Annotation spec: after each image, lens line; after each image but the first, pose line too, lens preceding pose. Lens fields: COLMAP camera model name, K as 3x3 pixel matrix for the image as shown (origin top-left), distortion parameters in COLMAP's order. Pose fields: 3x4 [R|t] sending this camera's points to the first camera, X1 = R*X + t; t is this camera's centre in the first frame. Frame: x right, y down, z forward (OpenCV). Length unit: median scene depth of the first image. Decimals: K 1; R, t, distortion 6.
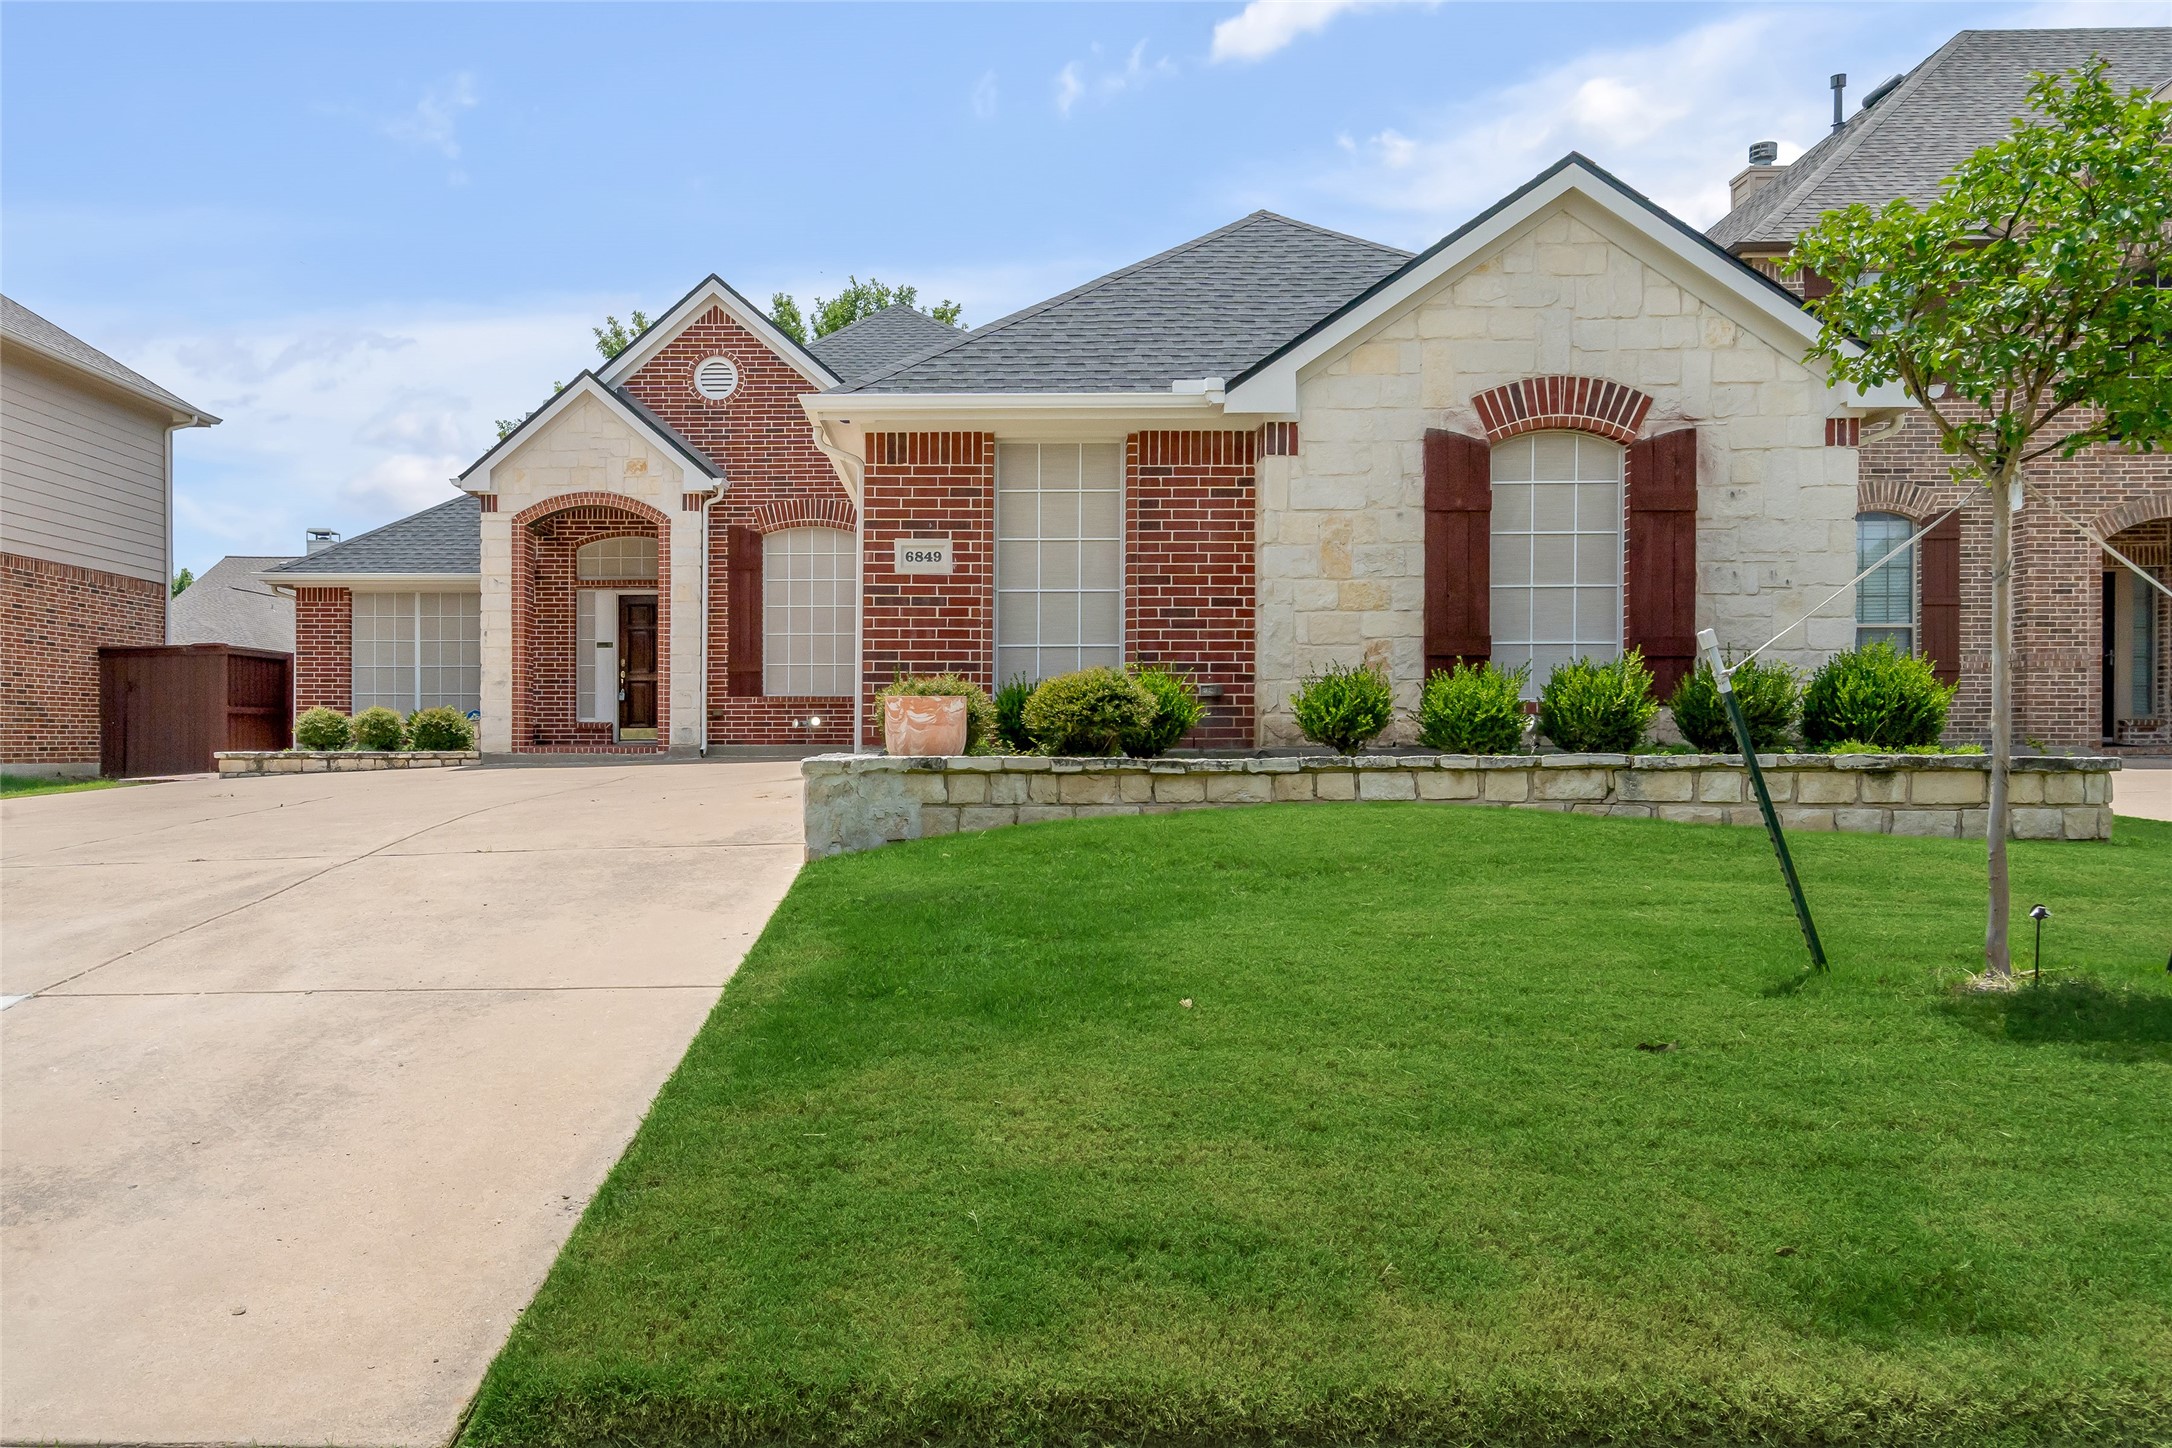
lens RADIAL K [[1610.5, 0, 1086.0], [0, 1610.5, 724.0], [0, 0, 1]] dist [0.005013, 0.003686]
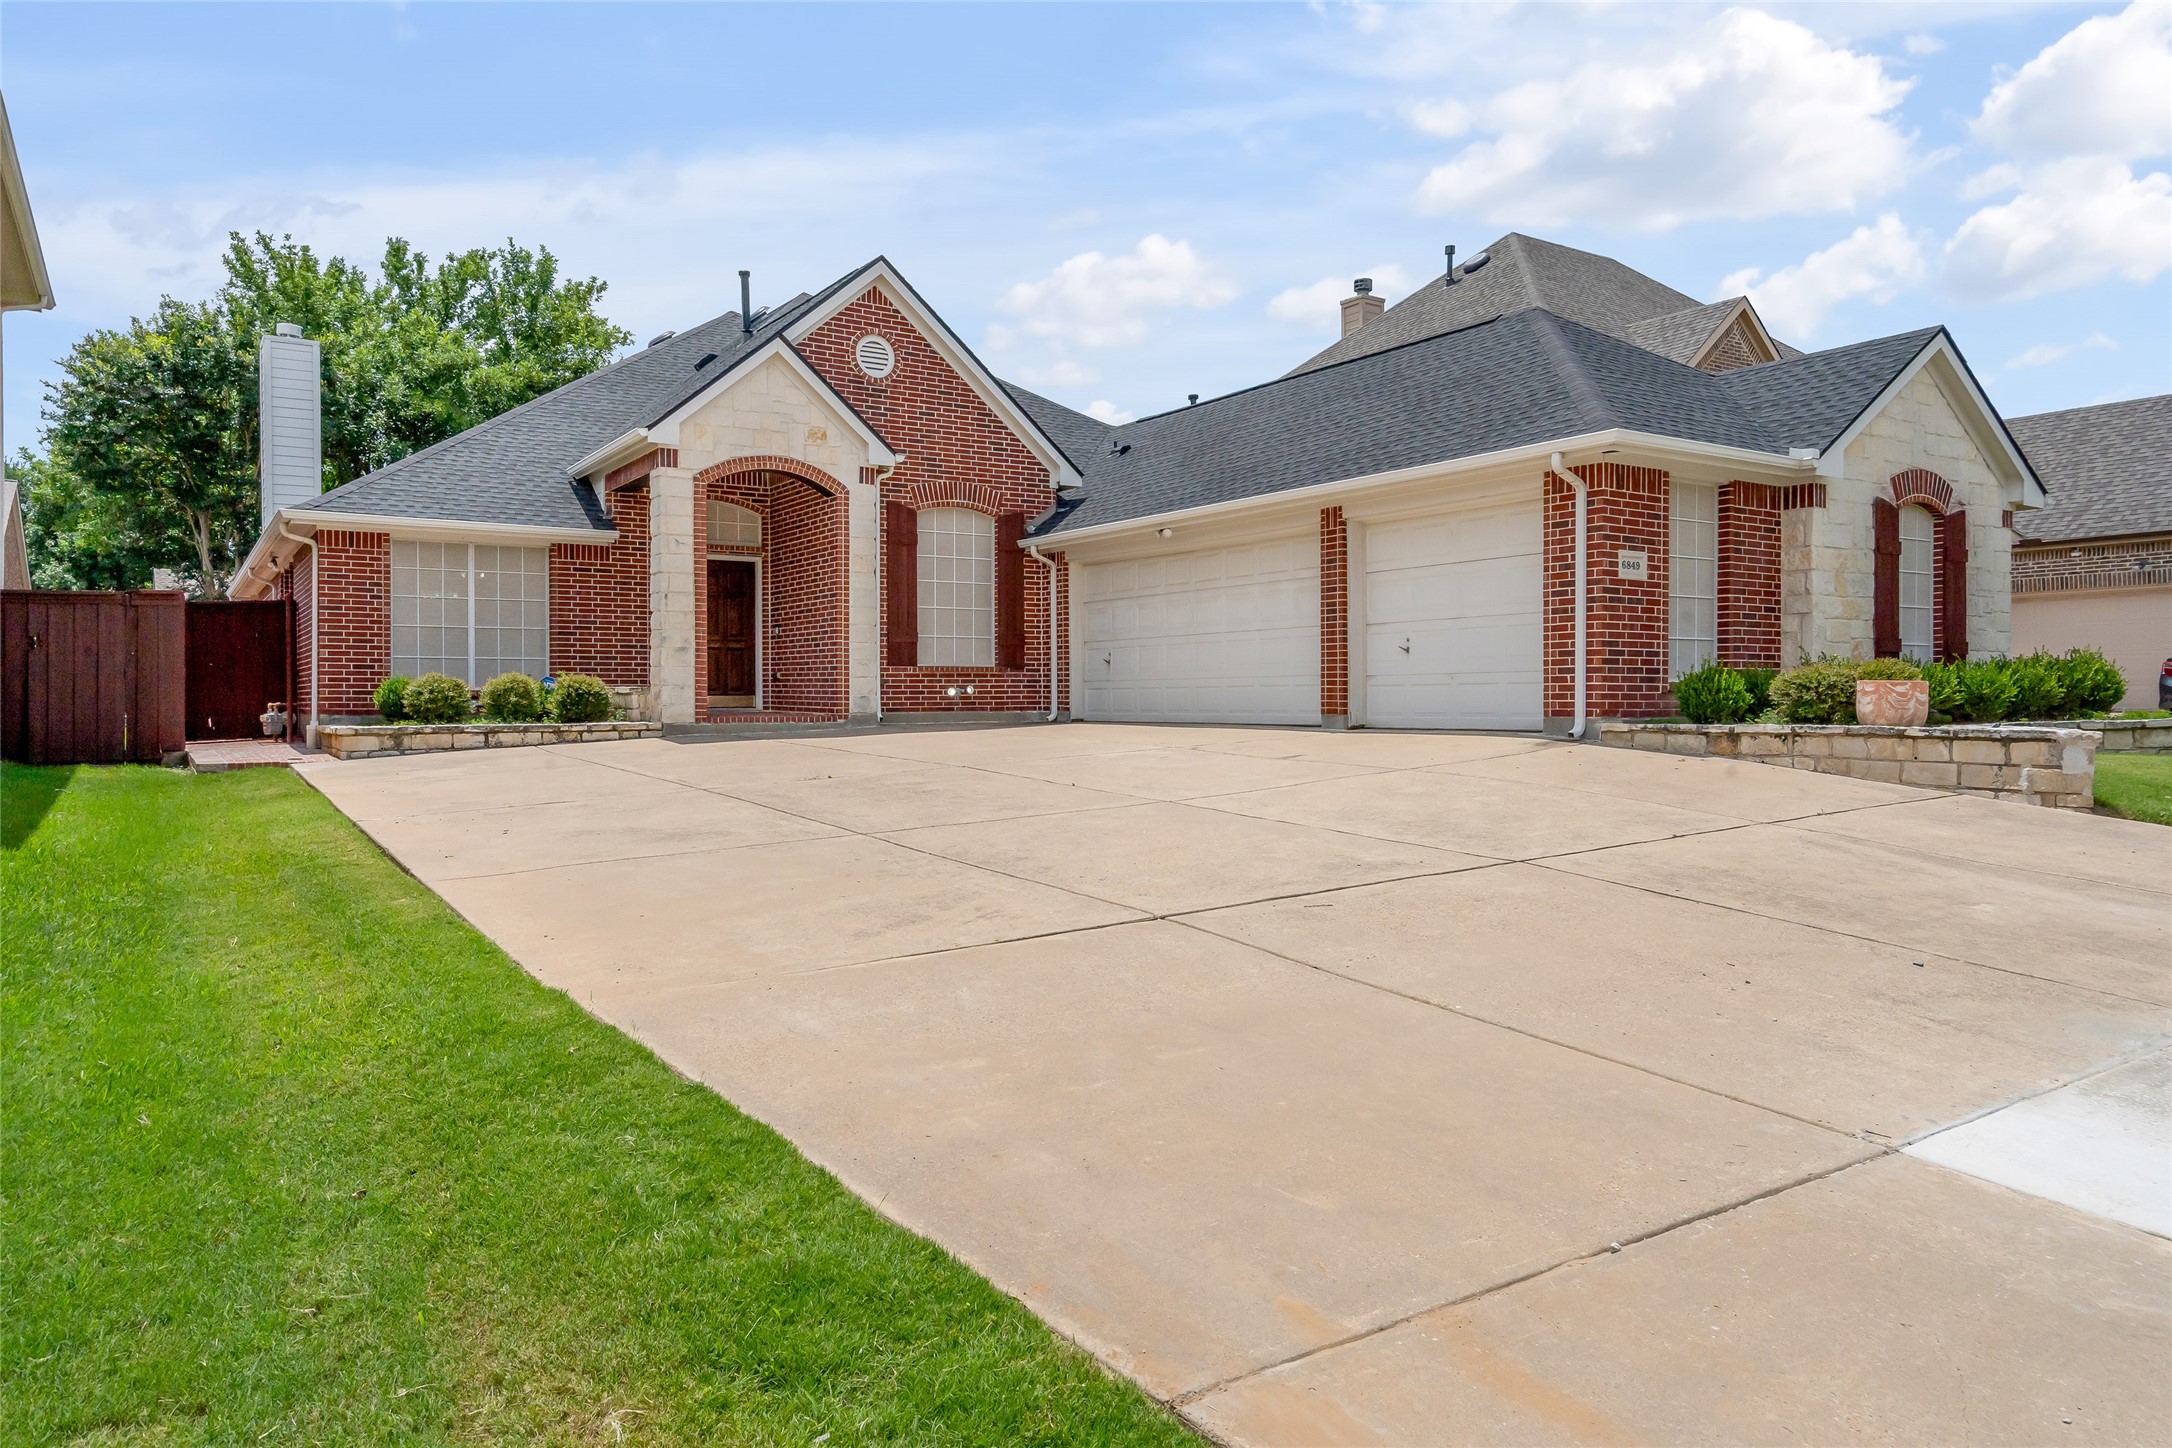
lens RADIAL K [[1337.1, 0, 1082.3], [0, 1337.1, 694.1], [0, 0, 1]] dist [0.000807, 0.001280]
pose [[0.833021, -0.002674, 0.553235, -0.601599], [-0.002875, 0.999954, 0.009161, -0.007119], [-0.553234, -0.009222, 0.832975, 0.216174]]
